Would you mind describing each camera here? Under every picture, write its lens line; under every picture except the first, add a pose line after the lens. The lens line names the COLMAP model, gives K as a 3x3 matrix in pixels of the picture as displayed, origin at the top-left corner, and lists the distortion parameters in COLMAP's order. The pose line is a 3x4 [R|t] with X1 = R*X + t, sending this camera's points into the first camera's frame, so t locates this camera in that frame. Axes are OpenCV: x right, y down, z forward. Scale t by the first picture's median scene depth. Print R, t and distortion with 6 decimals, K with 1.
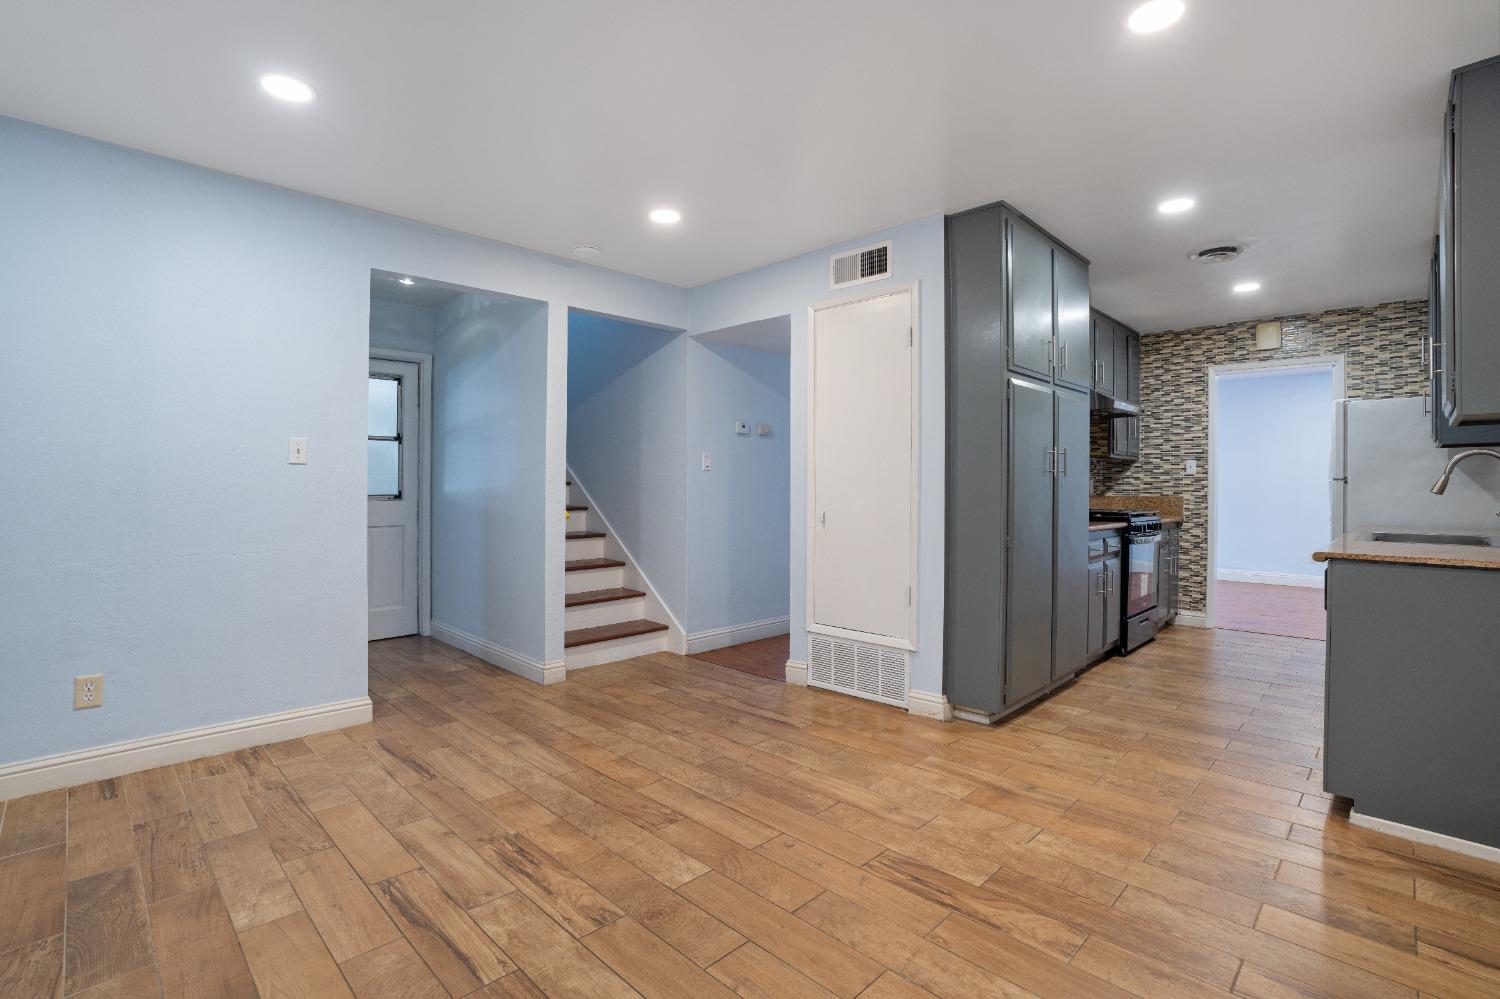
lens RADIAL K [[683.1, 0, 732.6], [0, 683.1, 495.2], [0, 0, 1]] dist [0.000141, 0.000096]
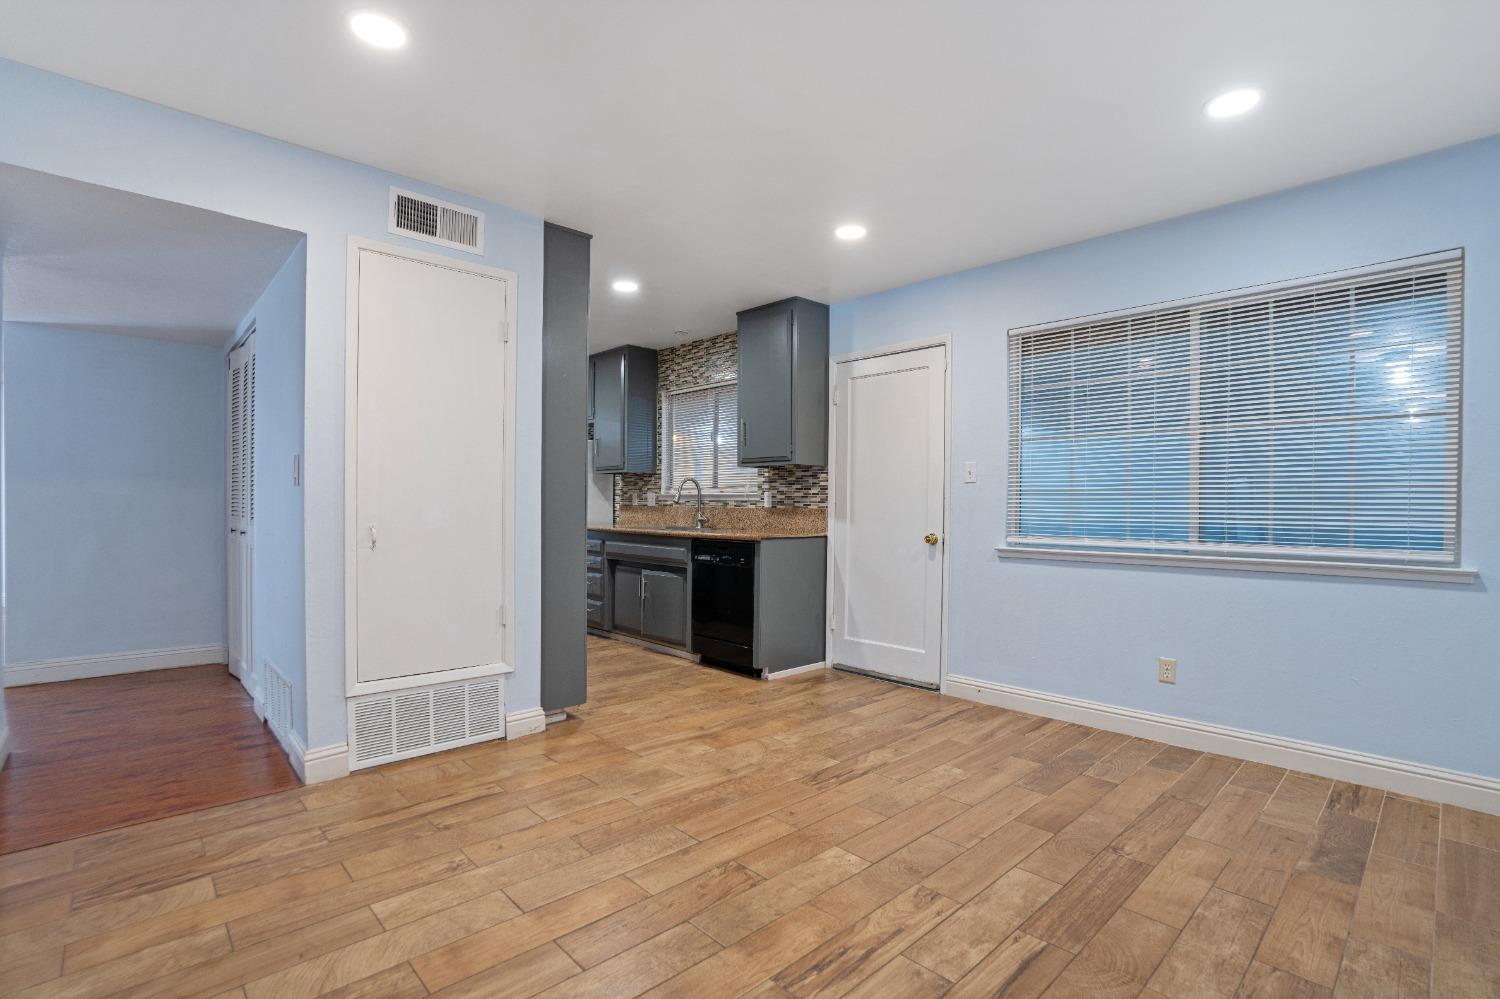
lens RADIAL K [[686.1, 0, 749.3], [0, 686.1, 530.8], [0, 0, 1]] dist [-0.003088, 0.000764]
pose [[0.009330, -0.018675, 0.999782, -0.757095], [-0.019249, 0.999637, 0.018852, 0.012562], [-0.999771, -0.019421, 0.008967, 0.763002]]
